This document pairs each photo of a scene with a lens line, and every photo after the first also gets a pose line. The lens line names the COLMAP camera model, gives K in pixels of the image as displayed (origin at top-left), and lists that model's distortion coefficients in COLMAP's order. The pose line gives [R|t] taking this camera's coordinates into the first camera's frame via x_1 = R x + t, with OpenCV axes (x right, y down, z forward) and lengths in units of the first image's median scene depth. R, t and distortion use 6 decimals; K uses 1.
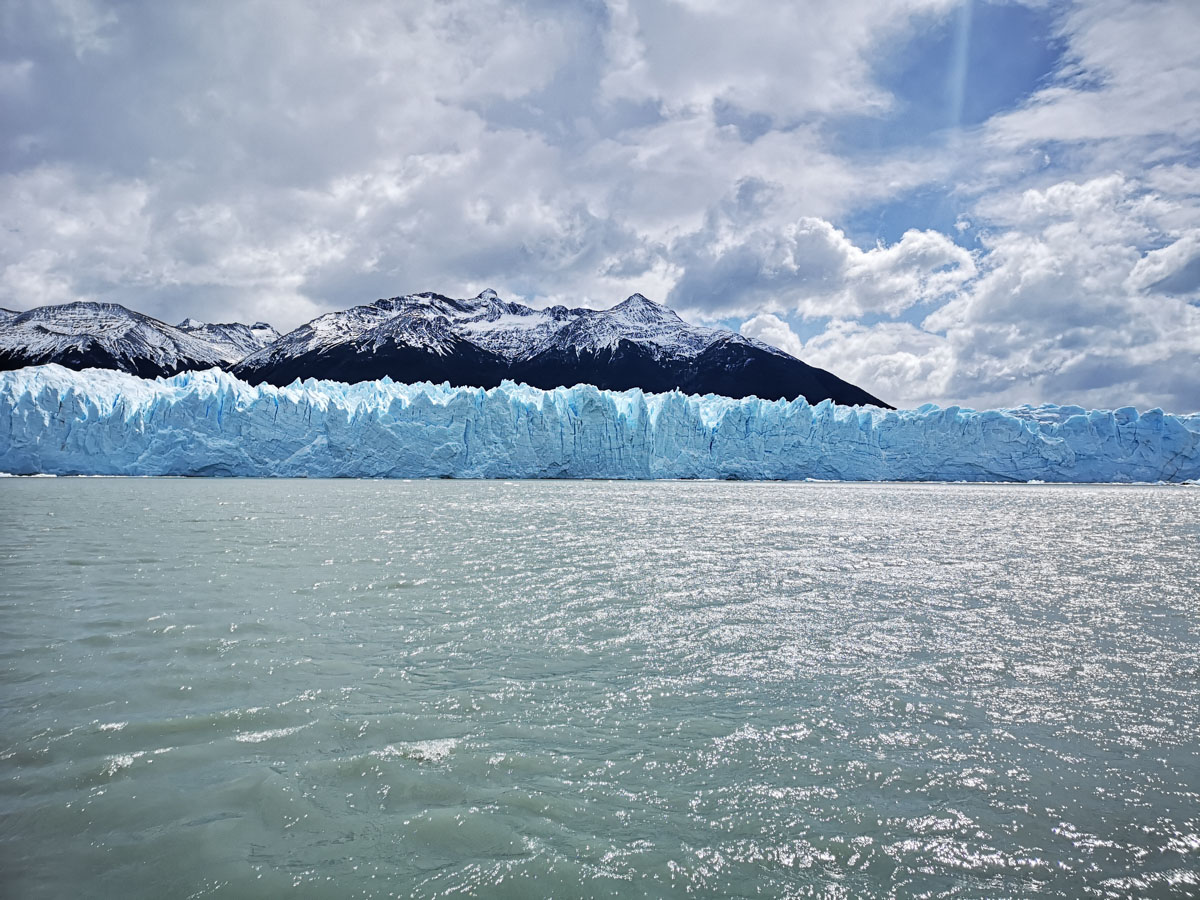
lens RADIAL K [[922.5, 0, 601.6], [0, 922.5, 450.6], [0, 0, 1]] dist [0.078766, -0.080263]
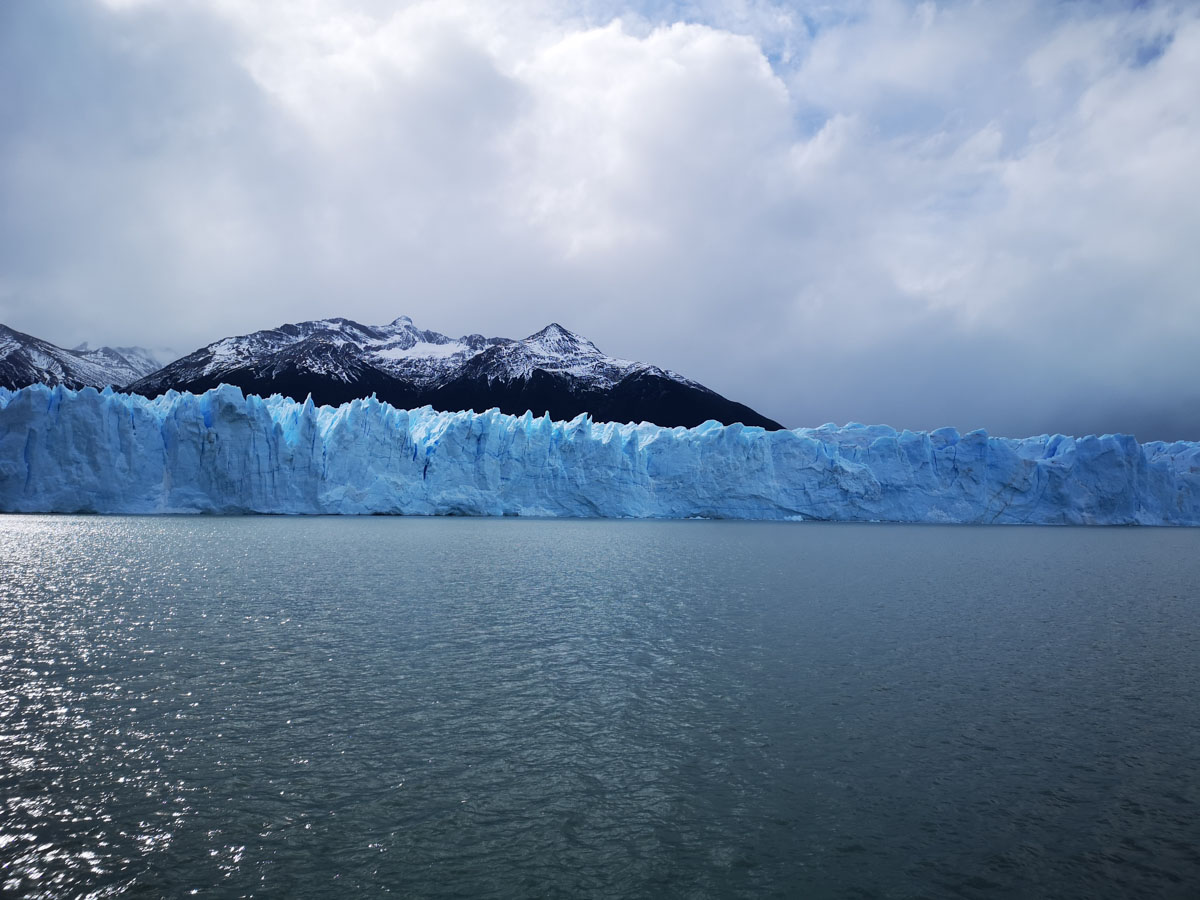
lens RADIAL K [[922.5, 0, 601.1], [0, 922.5, 427.7], [0, 0, 1]] dist [0.078766, -0.080263]
pose [[0.997485, 0.011291, 0.069975, 0.204007], [-0.007022, 0.998116, -0.060950, 0.005204], [-0.070531, 0.060305, 0.995685, 0.213144]]
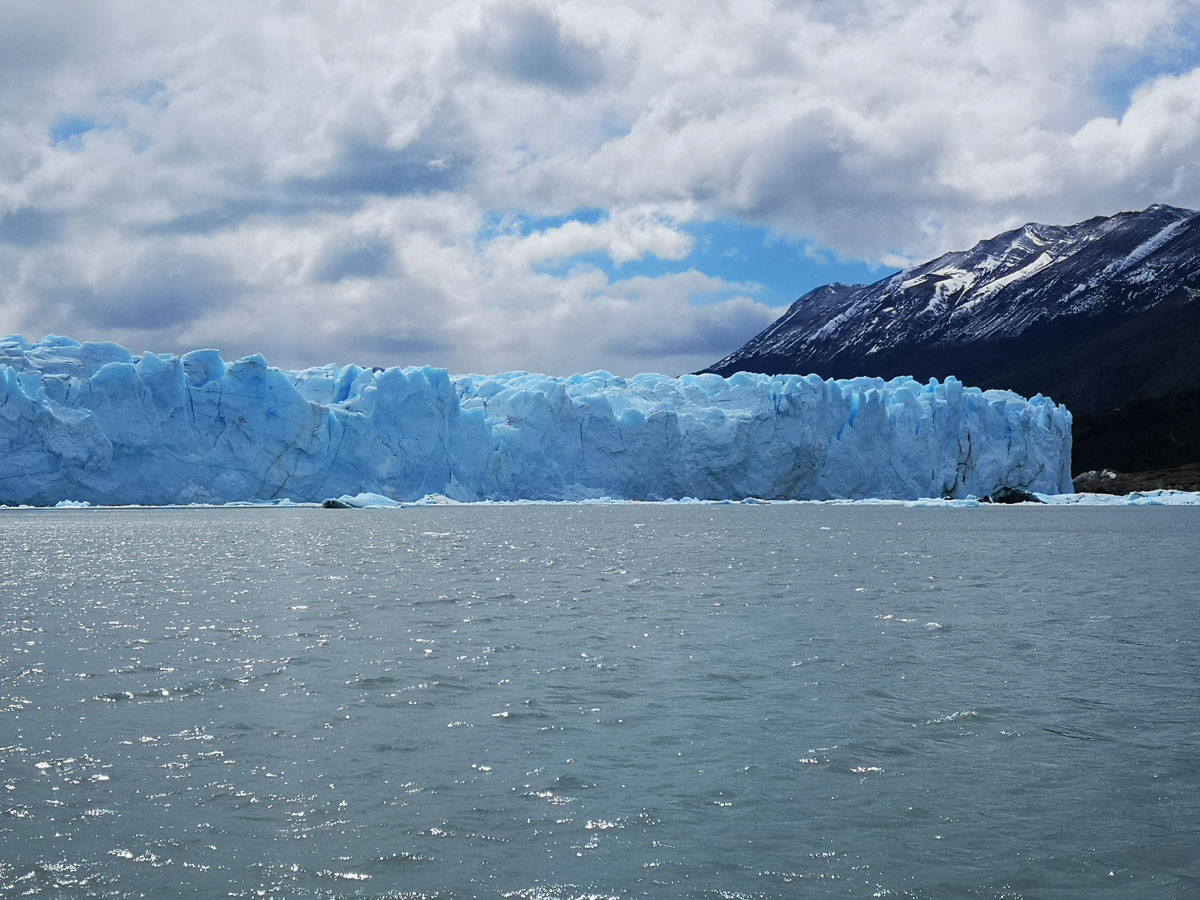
lens RADIAL K [[1986.4, 0, 600.5], [0, 1986.4, 452.1], [0, 0, 1]] dist [0.100389, 0.000000]
pose [[0.735223, 0.004239, 0.677812, -0.002299], [-0.008875, 0.999955, 0.003372, 0.001952], [-0.677768, -0.008494, 0.735227, 0.079723]]
